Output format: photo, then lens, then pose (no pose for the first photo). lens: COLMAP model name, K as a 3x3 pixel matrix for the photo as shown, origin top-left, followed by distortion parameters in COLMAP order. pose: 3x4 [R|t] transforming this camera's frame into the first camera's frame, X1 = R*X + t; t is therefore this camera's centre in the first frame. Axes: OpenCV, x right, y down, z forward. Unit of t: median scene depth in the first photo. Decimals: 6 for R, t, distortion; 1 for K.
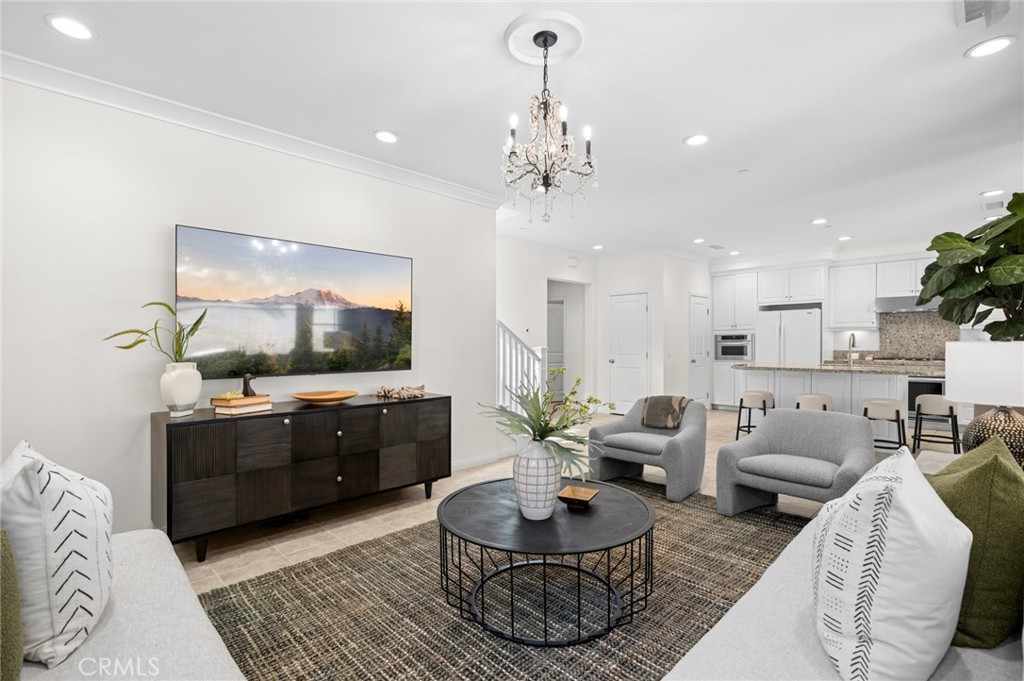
lens RADIAL K [[476.1, 0, 512.0], [0, 476.1, 340.5], [0, 0, 1]] dist [0.003227, -0.000036]
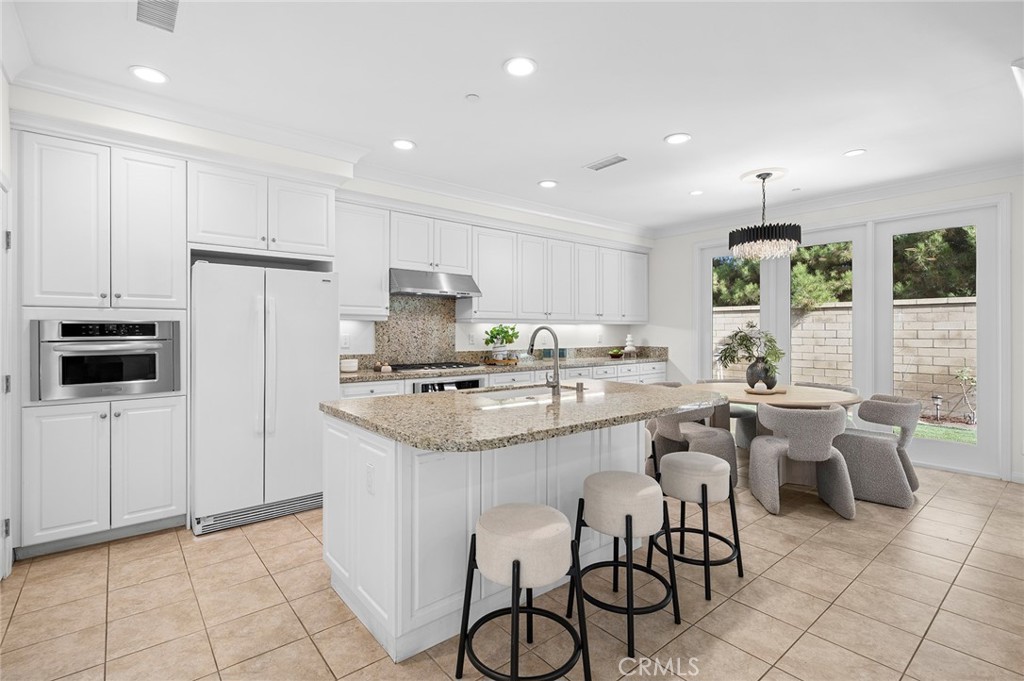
lens RADIAL K [[476.1, 0, 512.0], [0, 476.1, 340.5], [0, 0, 1]] dist [0.003227, -0.000036]
pose [[0.087608, -0.012983, 0.996070, 0.205325], [-0.006263, 0.999888, 0.013584, -0.006945], [-0.996135, -0.007429, 0.087517, 0.940685]]
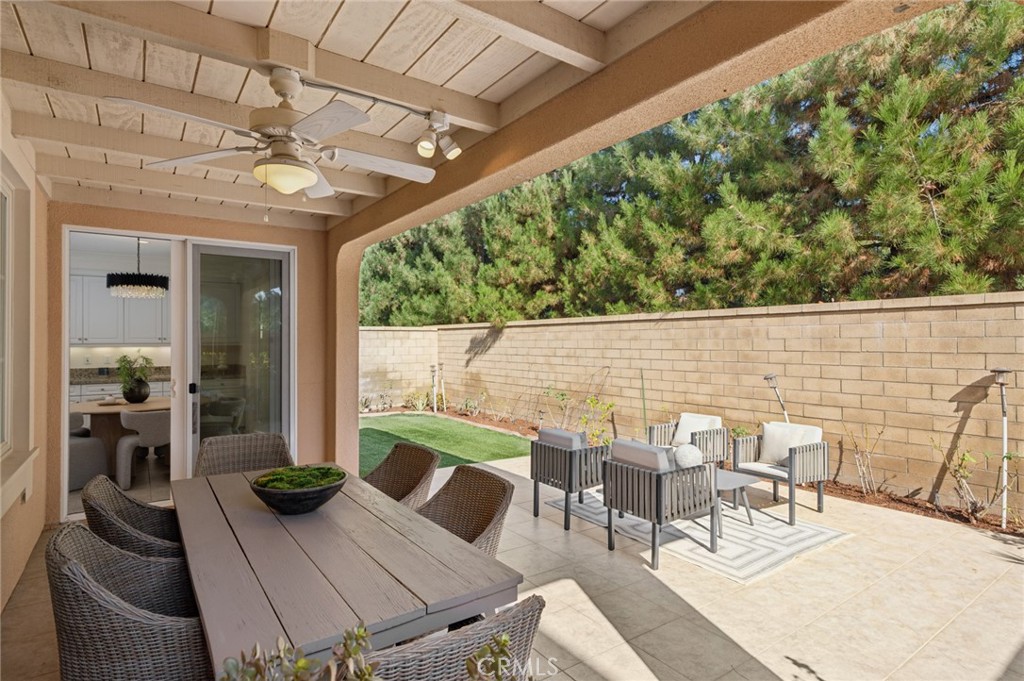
lens RADIAL K [[524.7, 0, 496.4], [0, 524.7, 340.3], [0, 0, 1]] dist [-0.027485, -0.000585]
pose [[0.181768, 0.006239, 0.983322, 0.079616], [-0.002069, 0.999980, -0.005962, -0.039574], [-0.983339, -0.000951, 0.181777, -0.225837]]
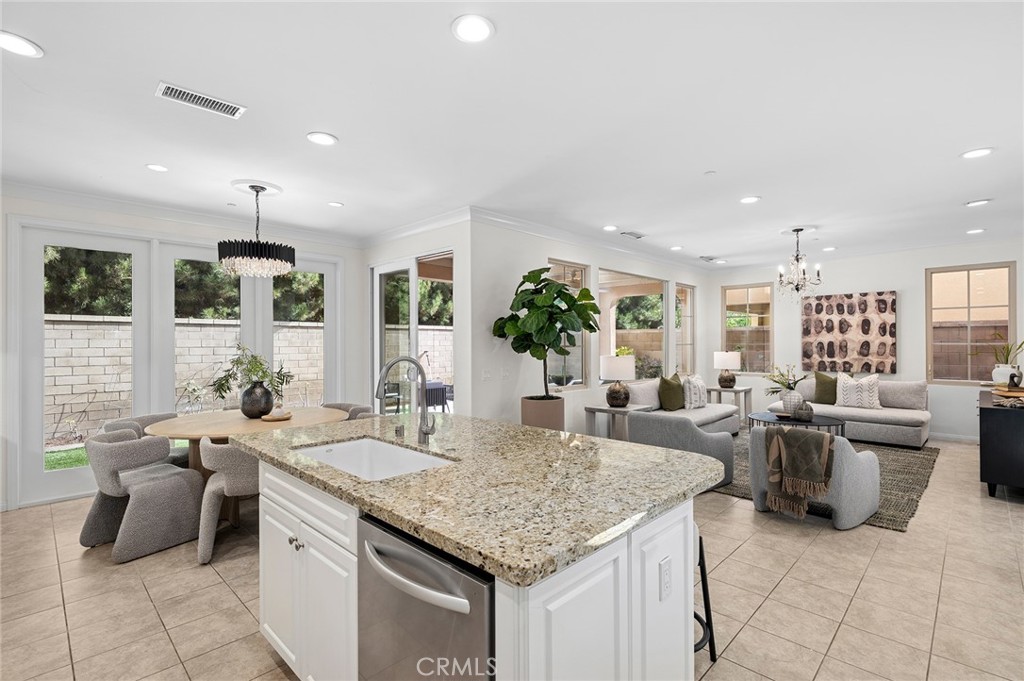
lens RADIAL K [[476.1, 0, 512.0], [0, 476.1, 340.5], [0, 0, 1]] dist [0.003227, -0.000036]
pose [[-0.999747, 0.009168, -0.020519, 0.609435], [0.009433, 0.999873, -0.012875, -0.018028], [0.020399, -0.013065, -0.999707, 1.312491]]
